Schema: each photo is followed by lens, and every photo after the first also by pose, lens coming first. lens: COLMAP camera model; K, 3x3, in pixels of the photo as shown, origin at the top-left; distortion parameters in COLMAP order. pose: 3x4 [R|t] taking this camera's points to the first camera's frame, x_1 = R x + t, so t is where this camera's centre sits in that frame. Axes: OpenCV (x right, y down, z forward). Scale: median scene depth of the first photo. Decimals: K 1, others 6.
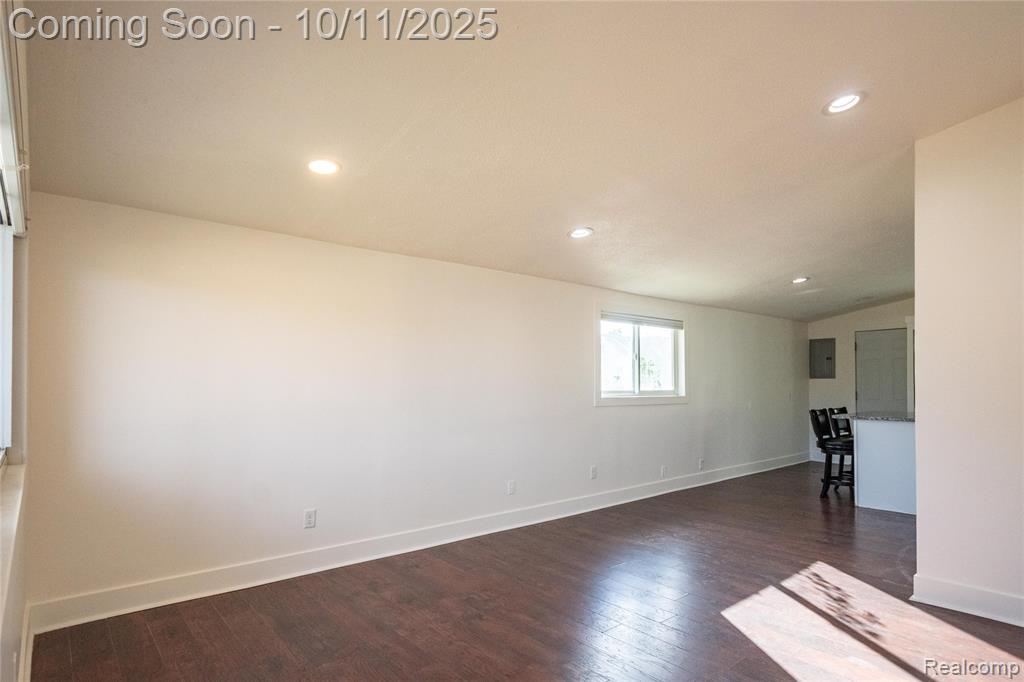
lens RADIAL K [[547.3, 0, 495.1], [0, 547.3, 376.9], [0, 0, 1]] dist [-0.008290, -0.004137]
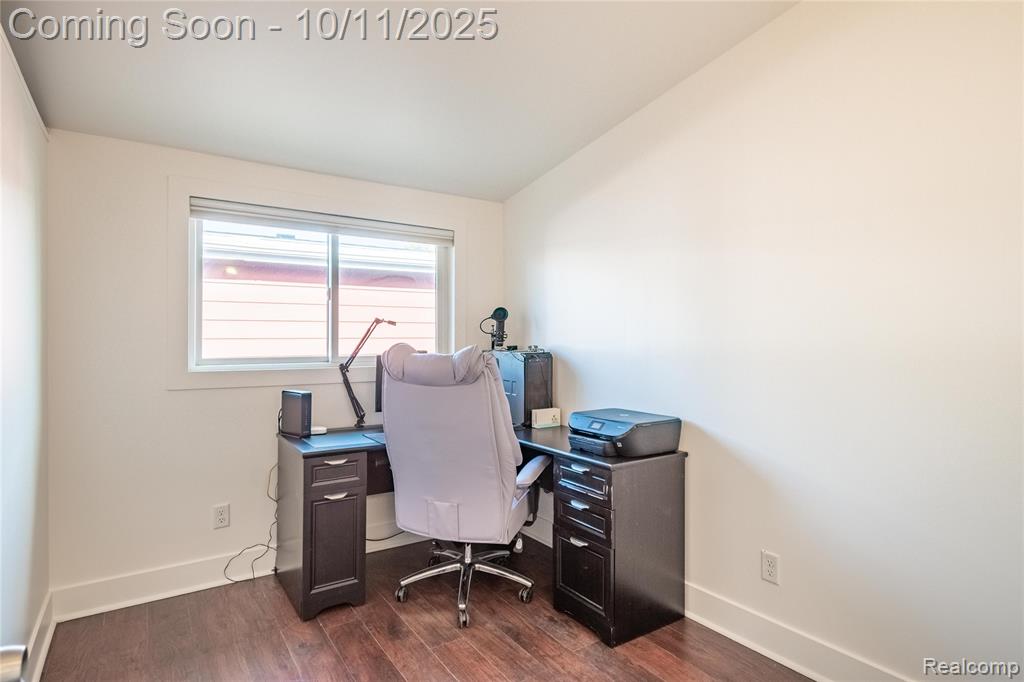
lens RADIAL K [[647.6, 0, 509.6], [0, 647.6, 339.1], [0, 0, 1]] dist [-0.008913, -0.001156]
pose [[0.999969, -0.003282, -0.007112, 0.420254], [0.003318, 0.999982, 0.005000, 0.004960], [0.007096, -0.005023, 0.999962, 0.354384]]
